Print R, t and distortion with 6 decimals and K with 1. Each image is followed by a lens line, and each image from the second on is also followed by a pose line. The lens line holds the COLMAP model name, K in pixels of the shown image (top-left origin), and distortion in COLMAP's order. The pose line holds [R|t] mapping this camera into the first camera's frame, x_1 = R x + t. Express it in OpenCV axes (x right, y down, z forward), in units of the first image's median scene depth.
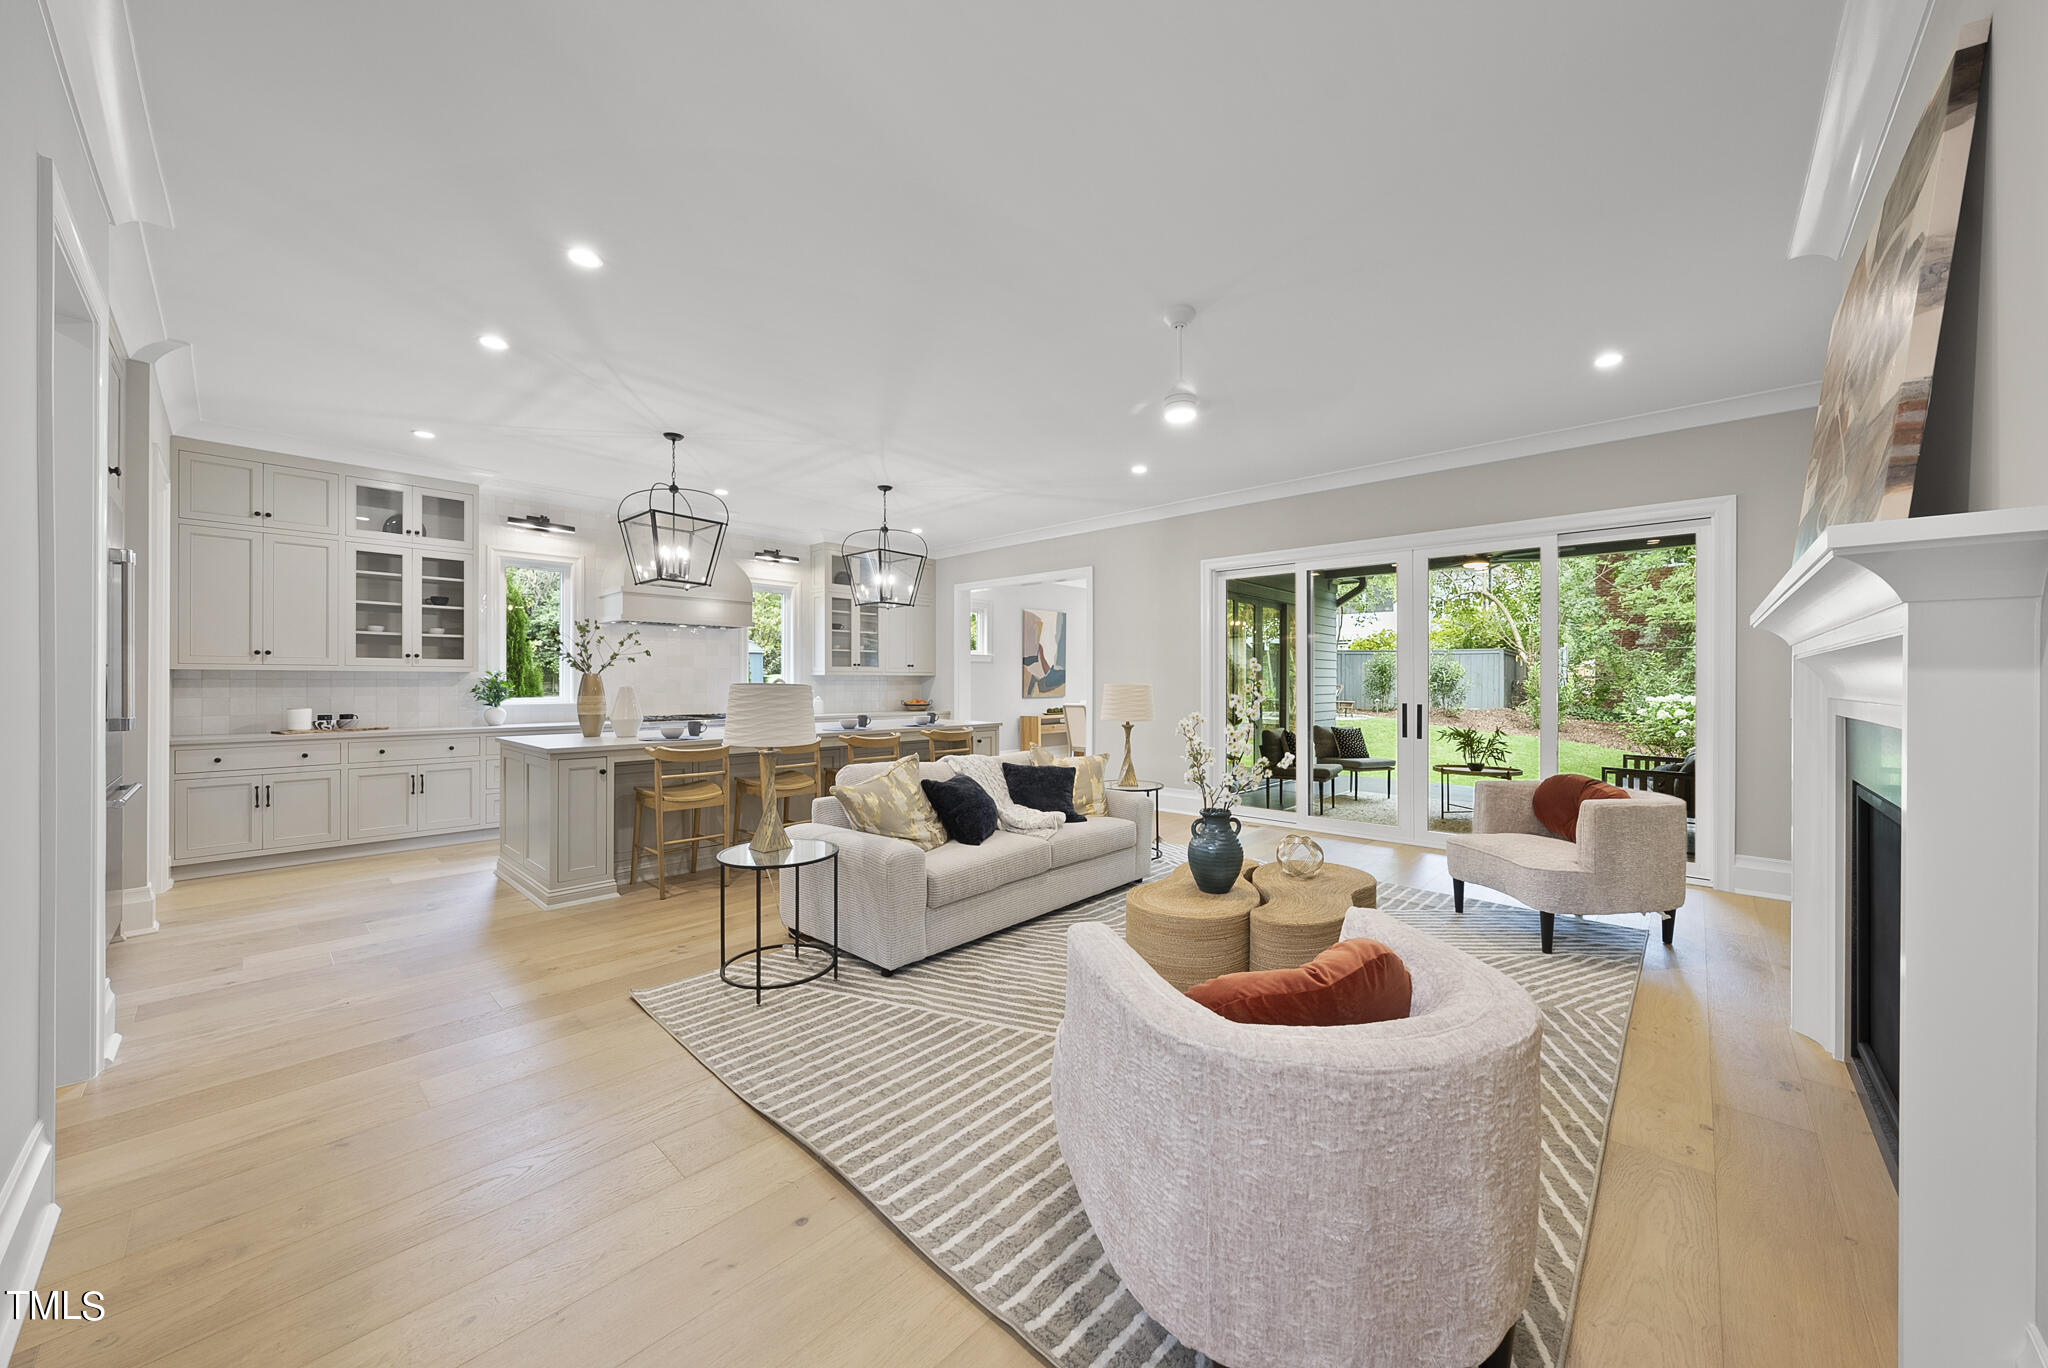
lens RADIAL K [[733.7, 0, 1024.0], [0, 733.7, 684.0], [0, 0, 1]] dist [0.000349, 0.000202]
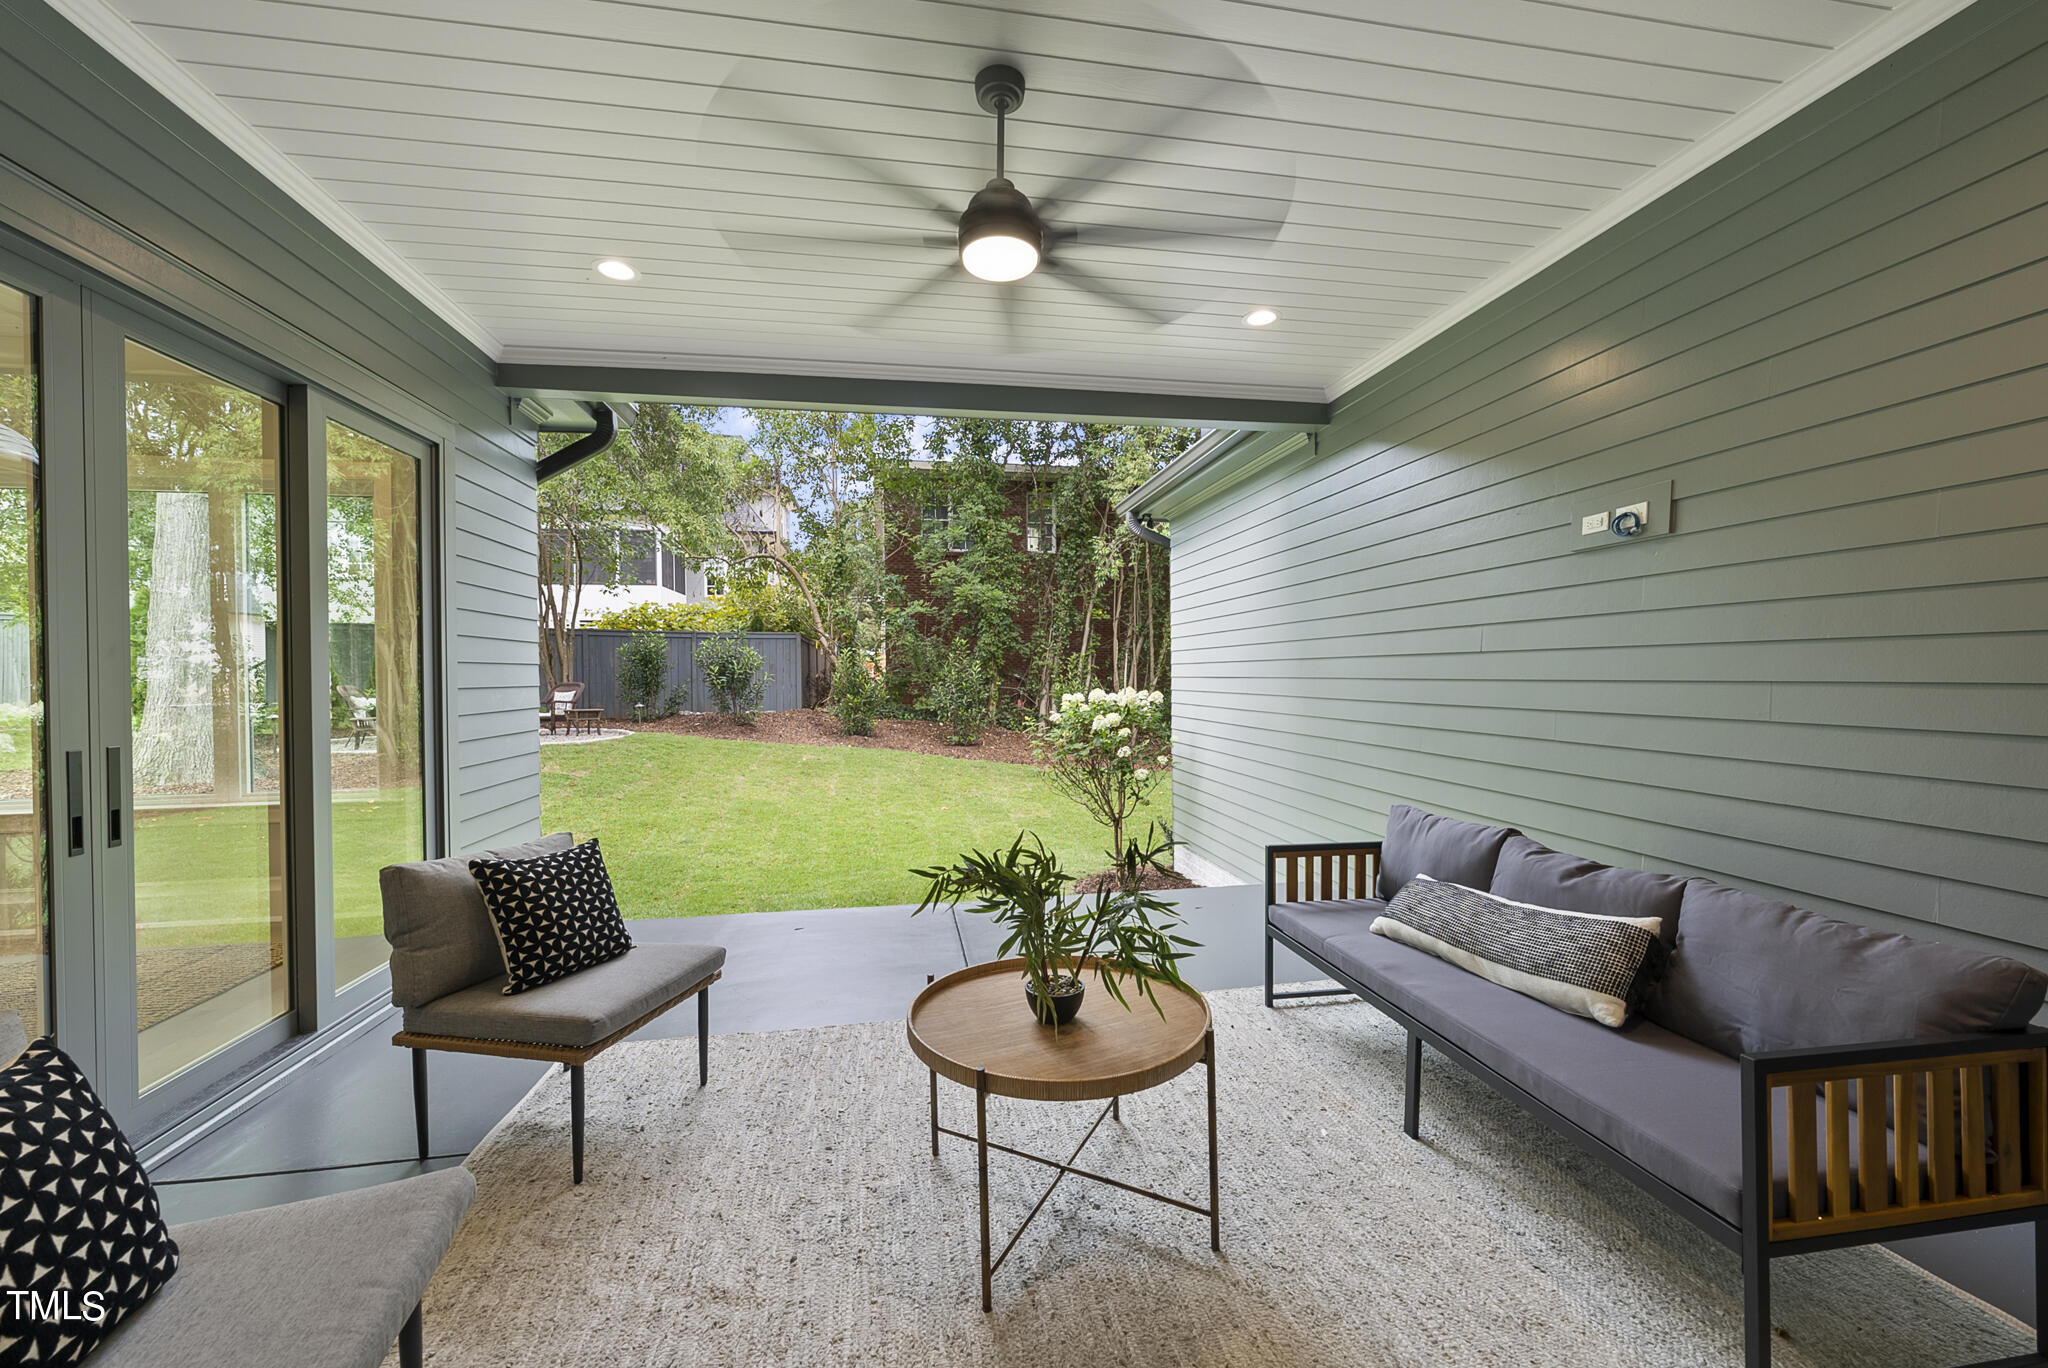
lens RADIAL K [[778.5, 0, 1025.5], [0, 778.5, 679.4], [0, 0, 1]] dist [0.011601, 0.000050]
pose [[0.611695, -0.013838, 0.790972, 0.684997], [0.013982, 0.999880, 0.006681, -0.001777], [-0.790970, 0.006973, 0.611815, 1.452824]]
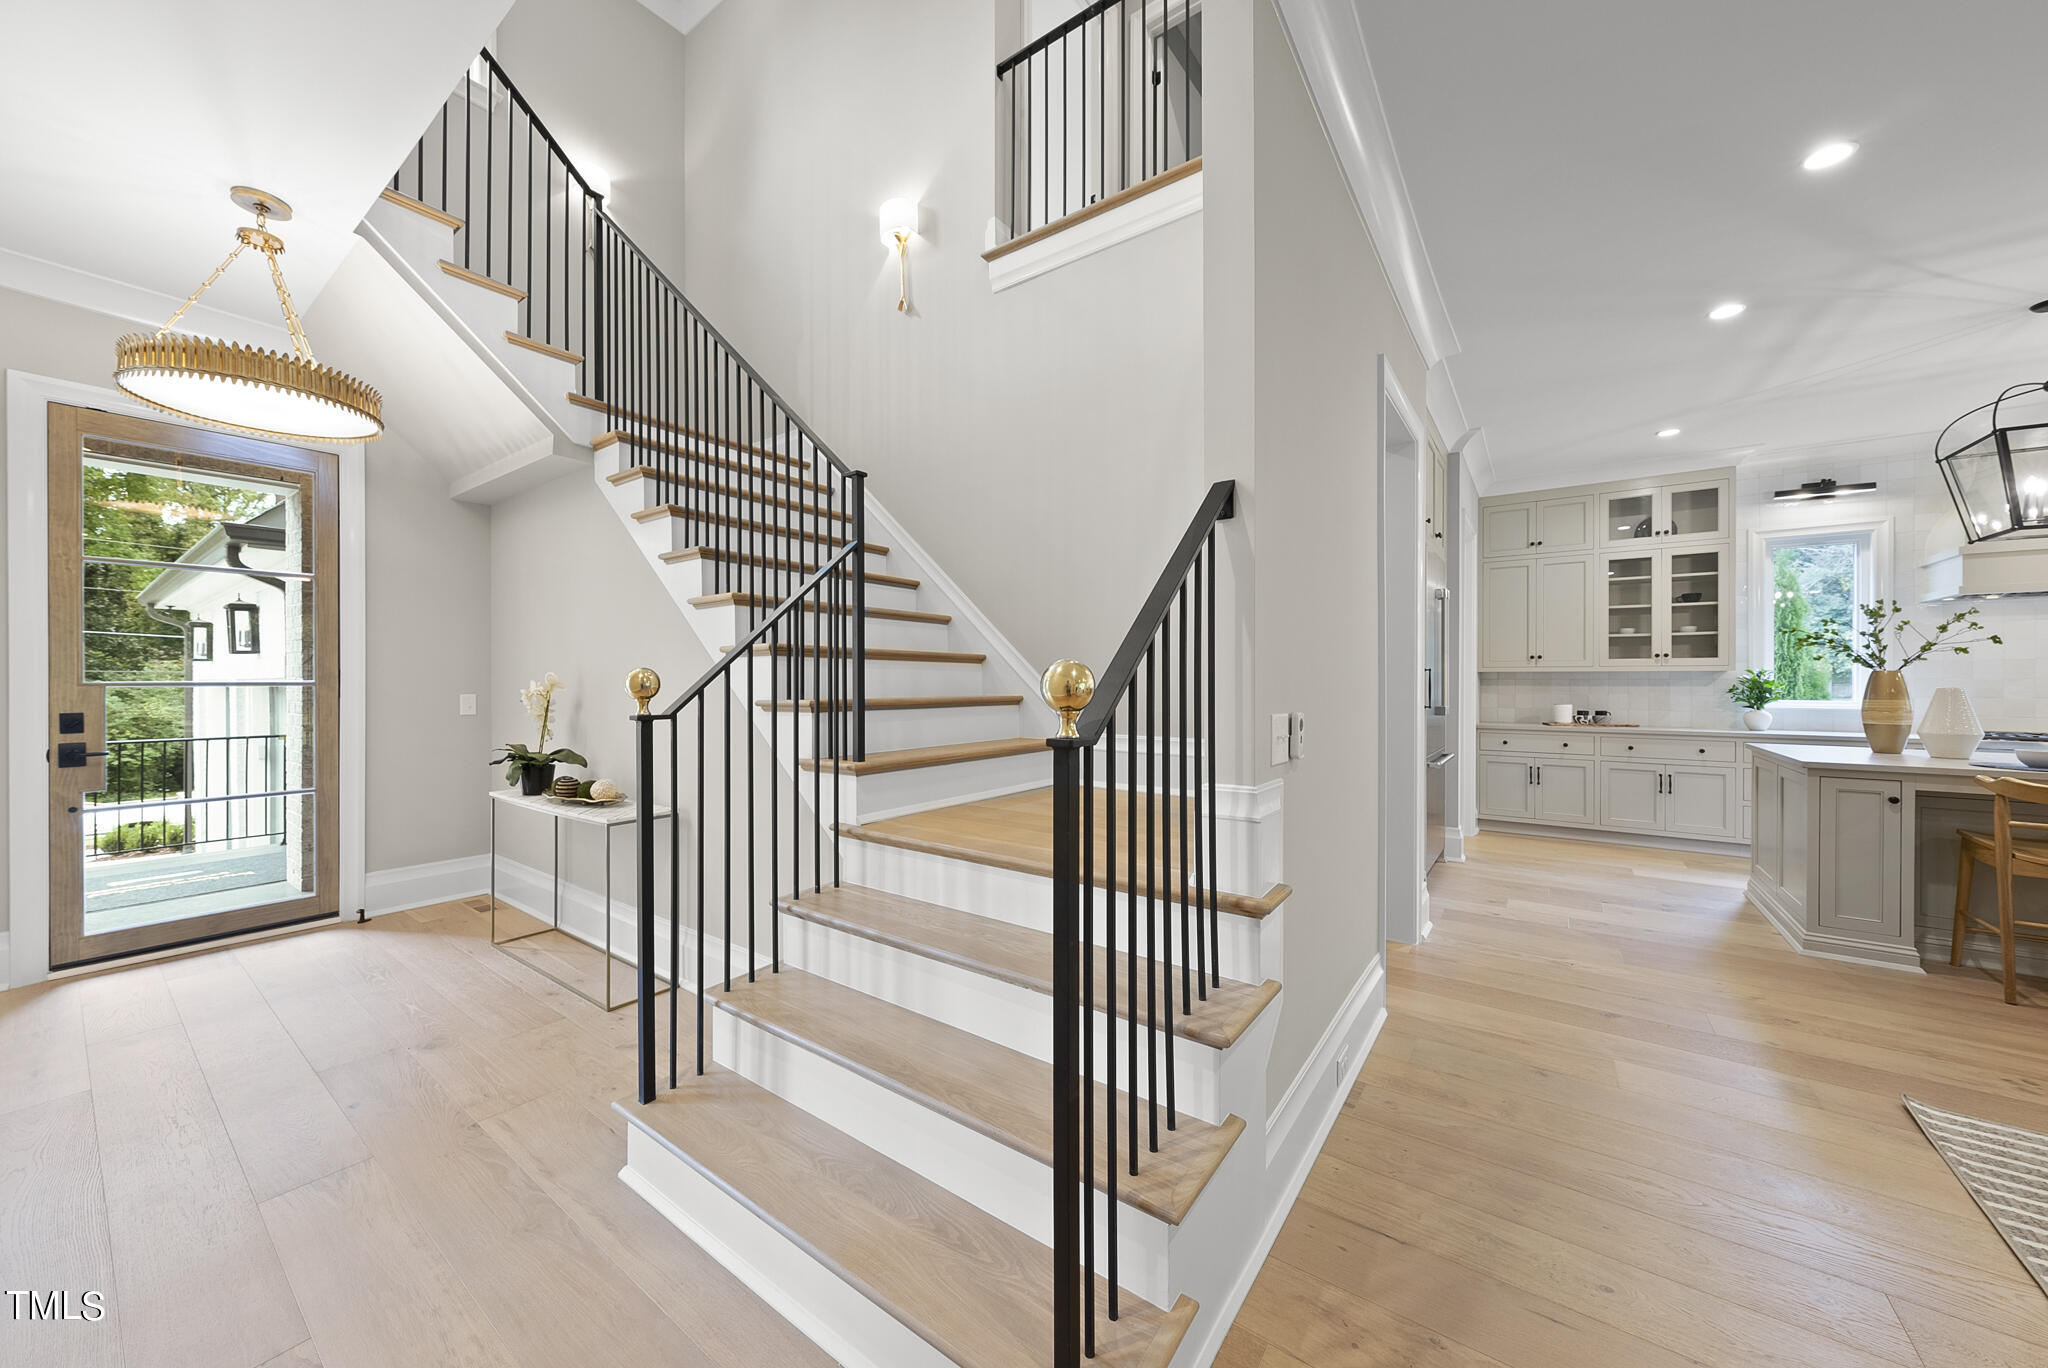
lens RADIAL K [[729.0, 0, 1017.6], [0, 729.0, 687.4], [0, 0, 1]] dist [0.000511, 0.000117]
pose [[0.103519, 0.008803, -0.994589, 0.072028], [-0.003860, 0.999957, 0.008449, 0.000204], [0.994620, 0.002964, 0.103549, 0.019356]]
